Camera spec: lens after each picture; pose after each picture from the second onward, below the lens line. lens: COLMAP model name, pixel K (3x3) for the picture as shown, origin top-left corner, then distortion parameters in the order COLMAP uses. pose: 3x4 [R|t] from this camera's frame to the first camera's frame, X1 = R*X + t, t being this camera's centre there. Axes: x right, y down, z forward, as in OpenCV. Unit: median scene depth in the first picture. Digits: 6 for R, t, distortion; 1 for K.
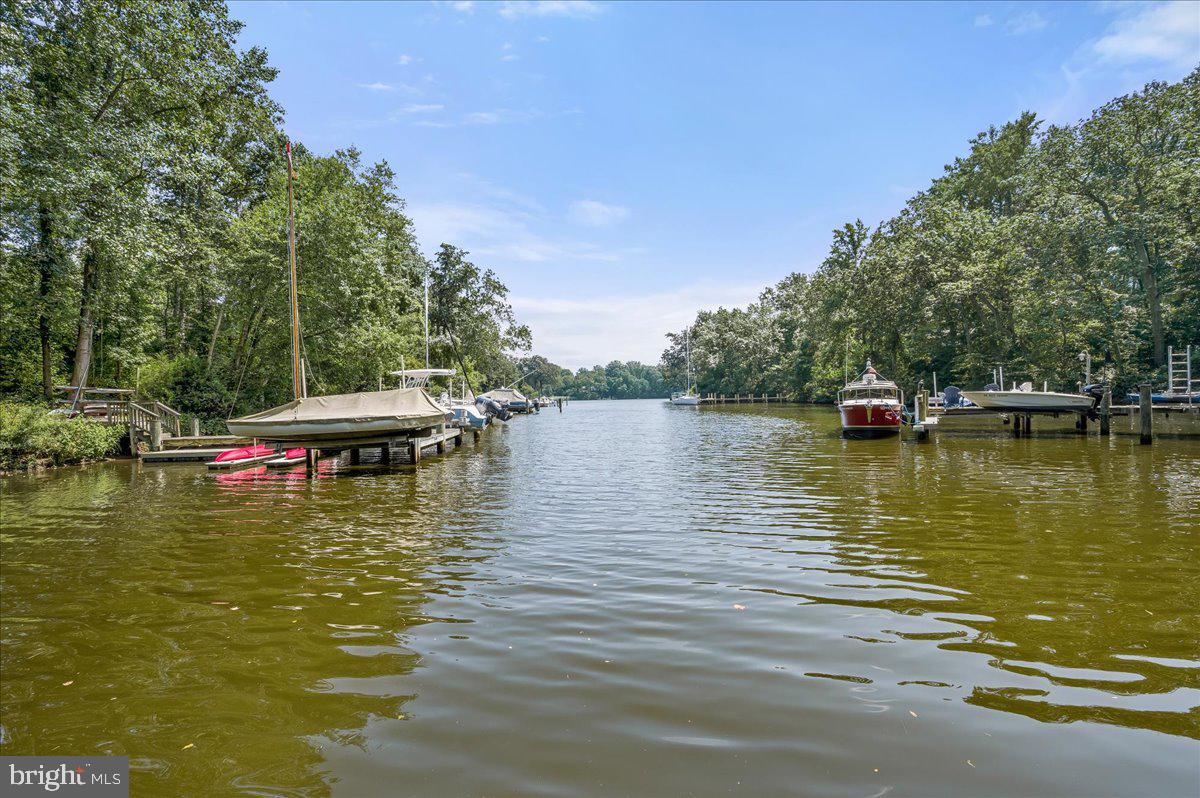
lens RADIAL K [[509.6, 0, 601.0], [0, 509.6, 400.1], [0, 0, 1]] dist [-0.000041, 0.002316]
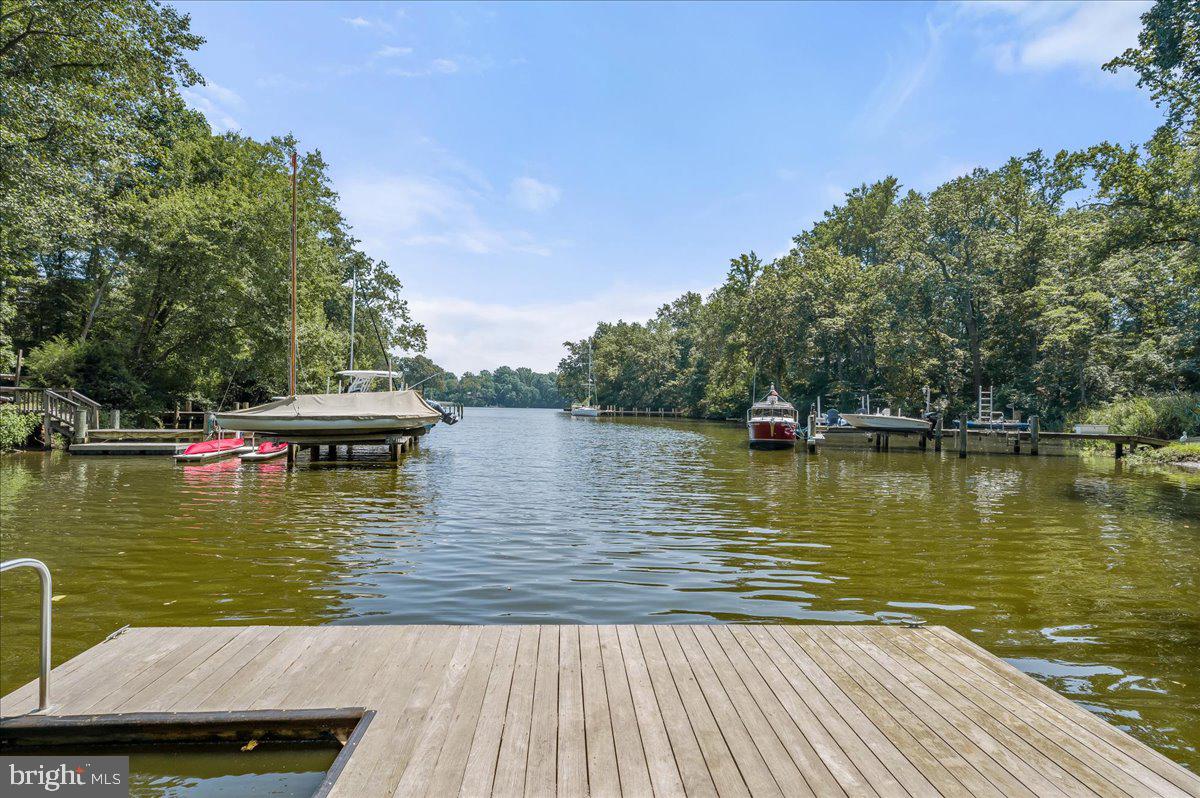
lens RADIAL K [[539.5, 0, 597.6], [0, 539.5, 398.9], [0, 0, 1]] dist [0.011943, 0.000194]
pose [[0.976303, 0.045430, 0.211587, -0.067874], [-0.041188, 0.998853, -0.024418, 0.001748], [-0.212454, 0.015124, 0.977054, -0.072060]]
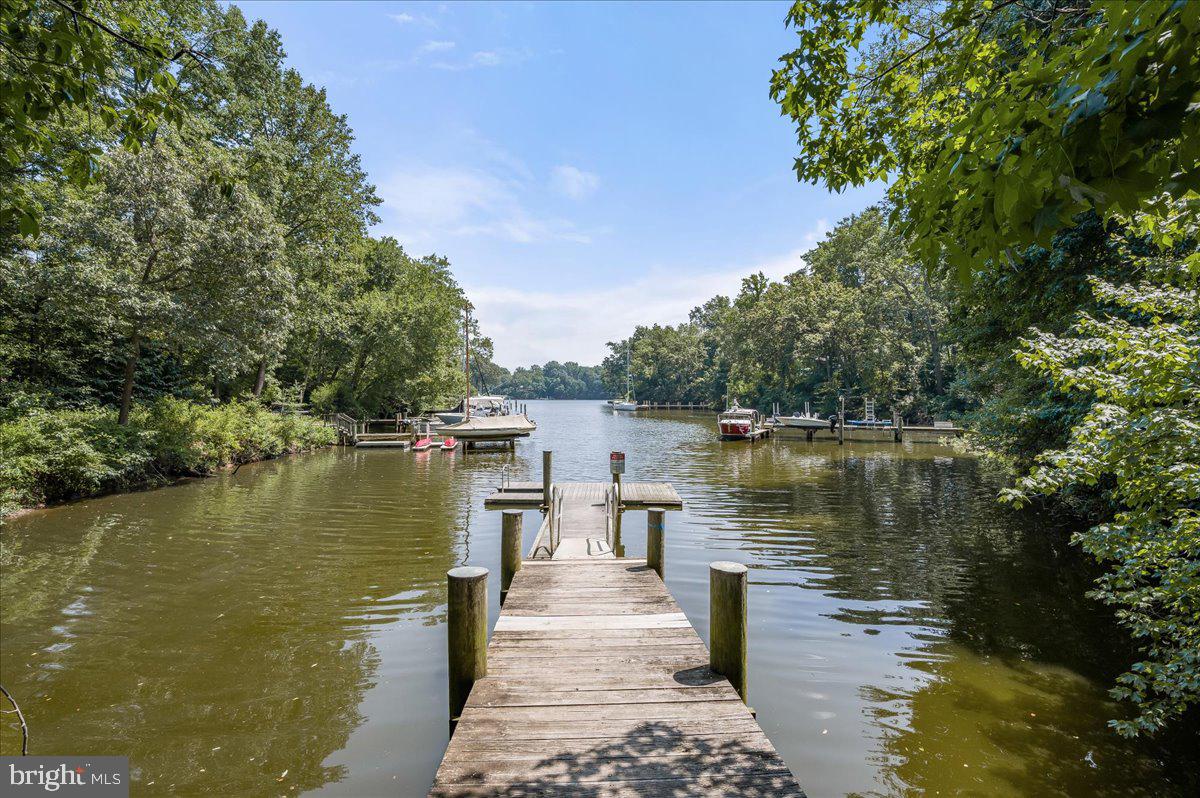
lens RADIAL K [[539.5, 0, 592.5], [0, 539.5, 389.6], [0, 0, 1]] dist [0.011943, 0.000194]
pose [[0.992701, 0.024089, 0.118175, -0.108982], [-0.022511, 0.999639, -0.014674, -0.033995], [-0.118486, 0.011907, 0.992884, -0.440242]]
